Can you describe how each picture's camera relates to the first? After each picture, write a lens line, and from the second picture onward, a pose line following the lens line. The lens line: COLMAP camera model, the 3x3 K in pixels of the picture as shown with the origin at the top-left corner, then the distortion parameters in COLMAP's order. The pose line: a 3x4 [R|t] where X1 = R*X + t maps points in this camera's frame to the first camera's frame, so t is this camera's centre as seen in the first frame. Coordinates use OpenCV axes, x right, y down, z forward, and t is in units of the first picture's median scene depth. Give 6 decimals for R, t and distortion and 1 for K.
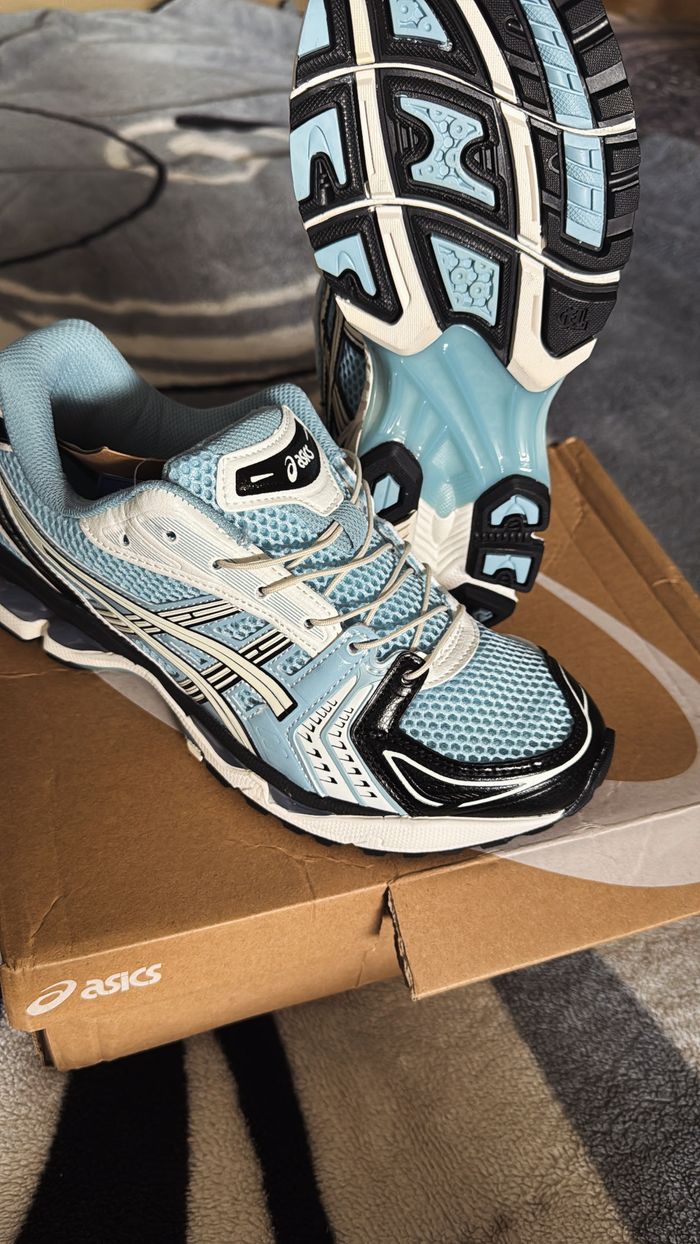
lens RADIAL K [[927.1, 0, 359.2], [0, 927.1, 627.5], [0, 0, 1]] dist [-0.002921, -0.004450]
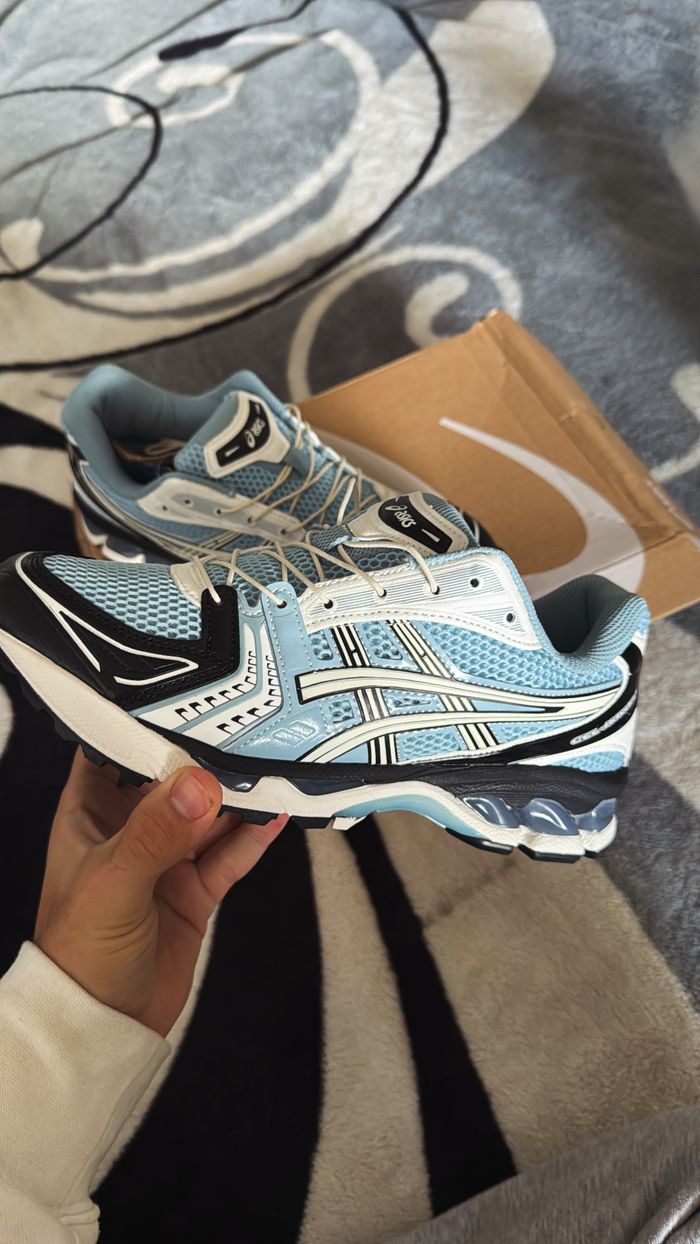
lens RADIAL K [[837.8, 0, 350.0], [0, 837.8, 622.0], [0, 0, 1]] dist [0.001240, 0.003239]
pose [[0.965390, -0.202098, -0.164860, 0.080384], [0.229965, 0.957788, 0.172503, -0.022872], [0.123038, -0.204445, 0.971115, -0.137282]]
